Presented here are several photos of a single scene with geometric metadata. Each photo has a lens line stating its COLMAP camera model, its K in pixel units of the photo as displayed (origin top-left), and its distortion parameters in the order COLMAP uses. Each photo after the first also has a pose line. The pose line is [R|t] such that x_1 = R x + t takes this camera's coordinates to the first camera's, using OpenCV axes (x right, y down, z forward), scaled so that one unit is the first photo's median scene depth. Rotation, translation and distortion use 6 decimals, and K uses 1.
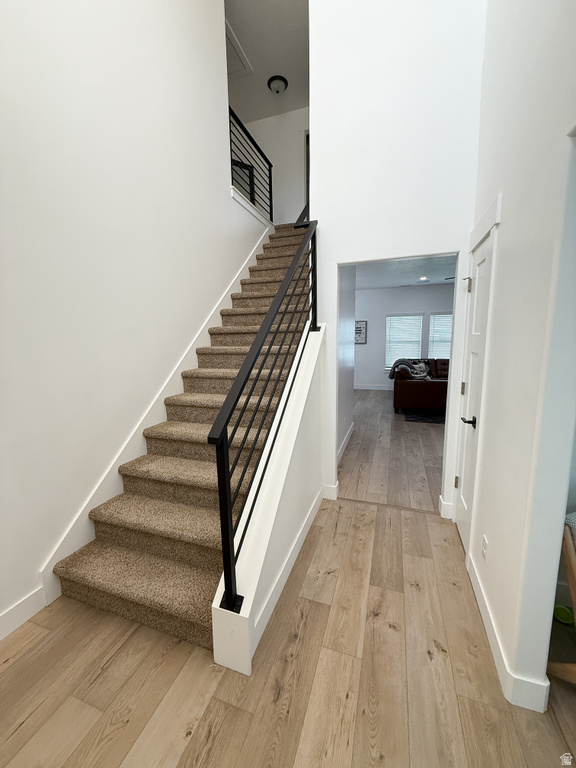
lens RADIAL K [[305.6, 0, 288.0], [0, 305.6, 384.0], [0, 0, 1]] dist [-0.000067, 0.000075]
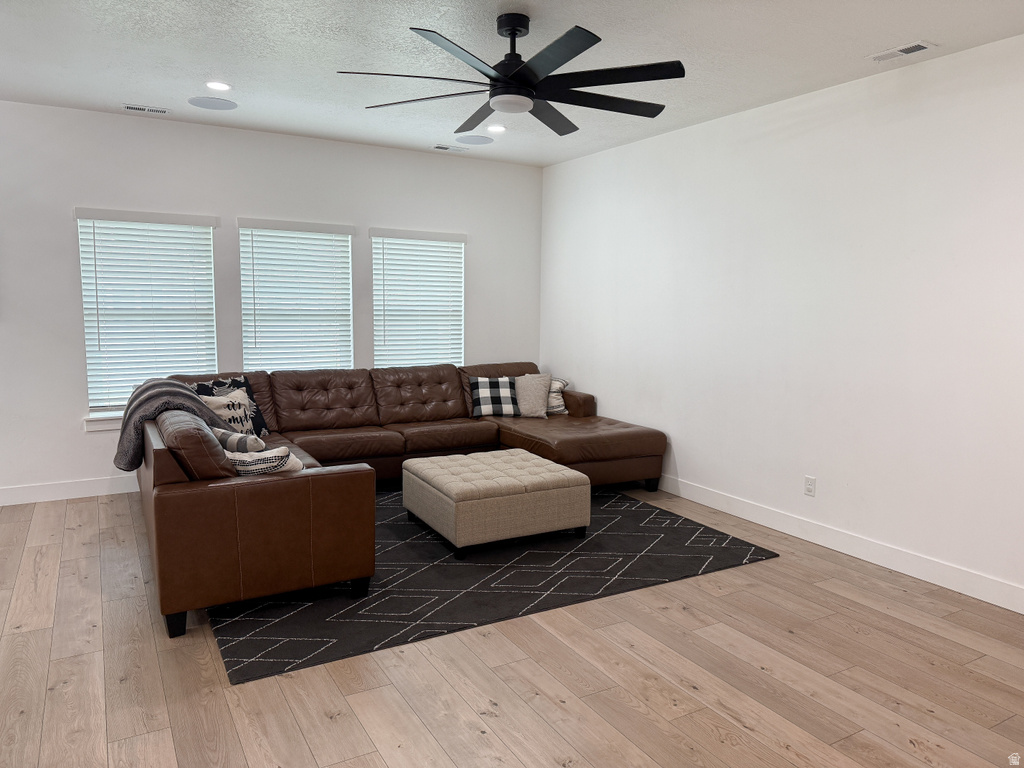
lens RADIAL K [[727.6, 0, 512.0], [0, 727.6, 384.0], [0, 0, 1]] dist [-0.000728, -0.000555]
pose [[0.654007, -0.059991, 0.754106, 0.097639], [0.082408, 0.996568, 0.007810, -0.057369], [-0.751987, 0.057036, 0.656706, 0.356516]]
